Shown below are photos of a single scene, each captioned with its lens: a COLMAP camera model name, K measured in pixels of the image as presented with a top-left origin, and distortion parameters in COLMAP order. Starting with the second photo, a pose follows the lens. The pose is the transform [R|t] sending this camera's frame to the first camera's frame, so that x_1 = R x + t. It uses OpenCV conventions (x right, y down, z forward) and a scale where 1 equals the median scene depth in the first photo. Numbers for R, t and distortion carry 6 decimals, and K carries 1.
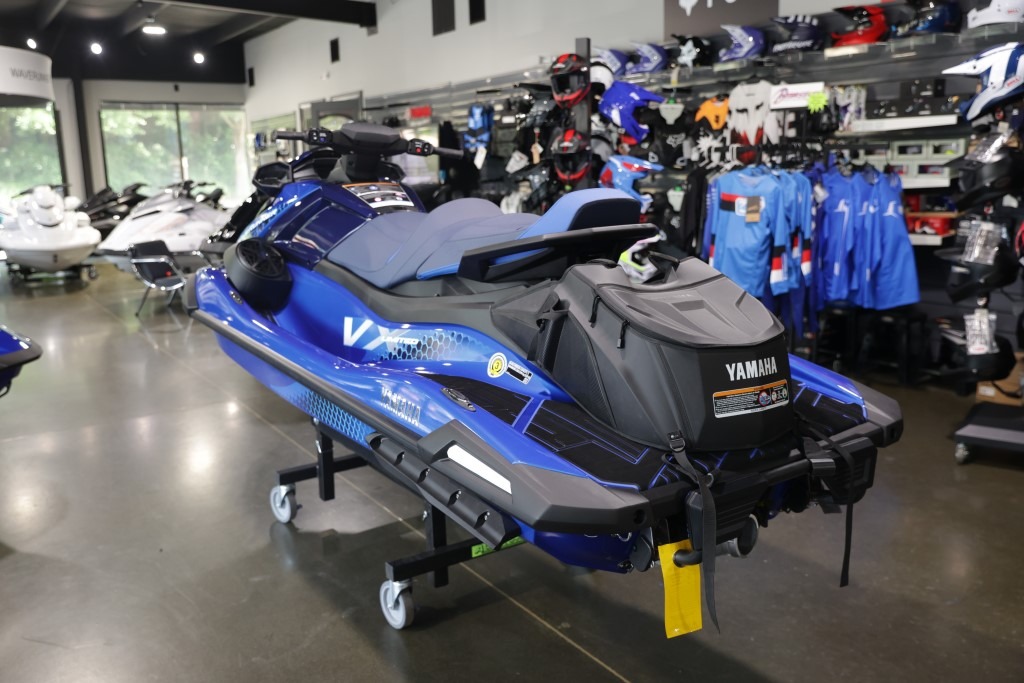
lens RADIAL K [[860.3, 0, 512.0], [0, 860.3, 341.5], [0, 0, 1]] dist [-0.005090, -0.000073]
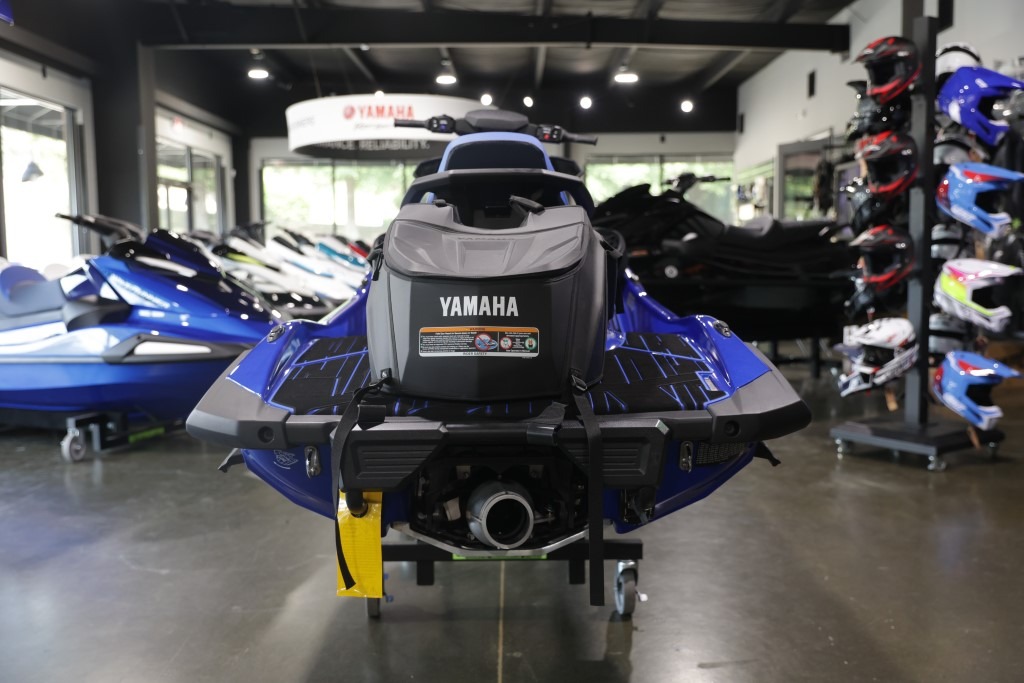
lens RADIAL K [[1000.3, 0, 512.0], [0, 1000.3, 341.5], [0, 0, 1]] dist [0.006587, 0.001641]
pose [[0.828734, 0.064765, -0.555883, 0.304560], [-0.119209, 0.990914, -0.062272, 0.043717], [0.546799, 0.117873, 0.828925, 0.071213]]
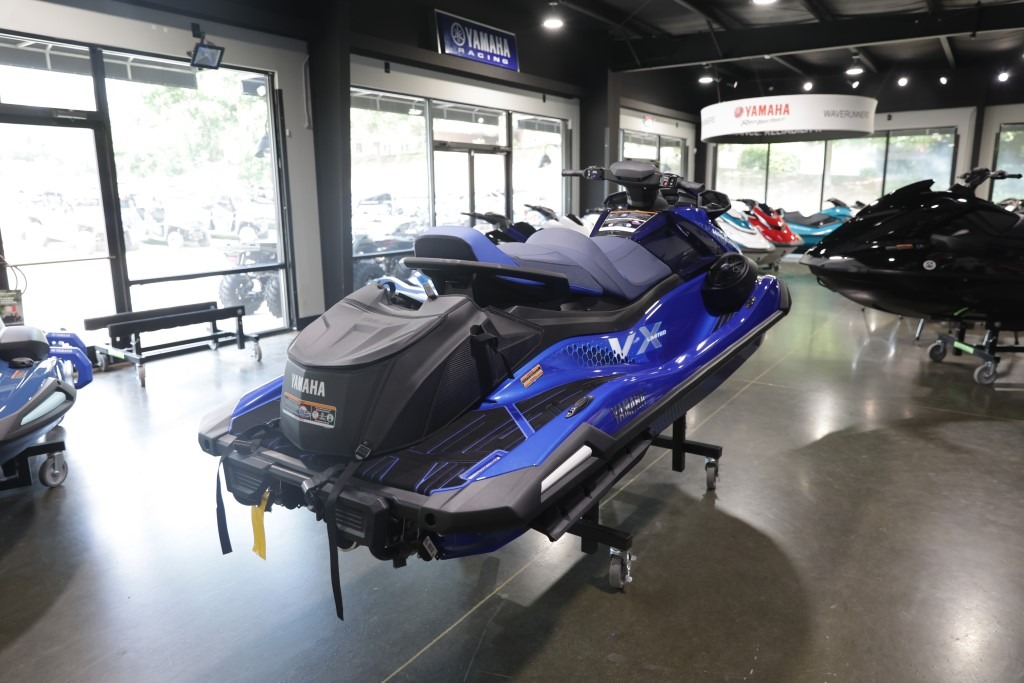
lens RADIAL K [[677.0, 0, 512.0], [0, 677.0, 341.5], [0, 0, 1]] dist [-0.003488, -0.001967]
pose [[0.364714, 0.216876, -0.905510, 0.429507], [-0.184875, 0.970001, 0.157860, -0.079777], [0.912582, 0.109833, 0.393867, 0.313066]]
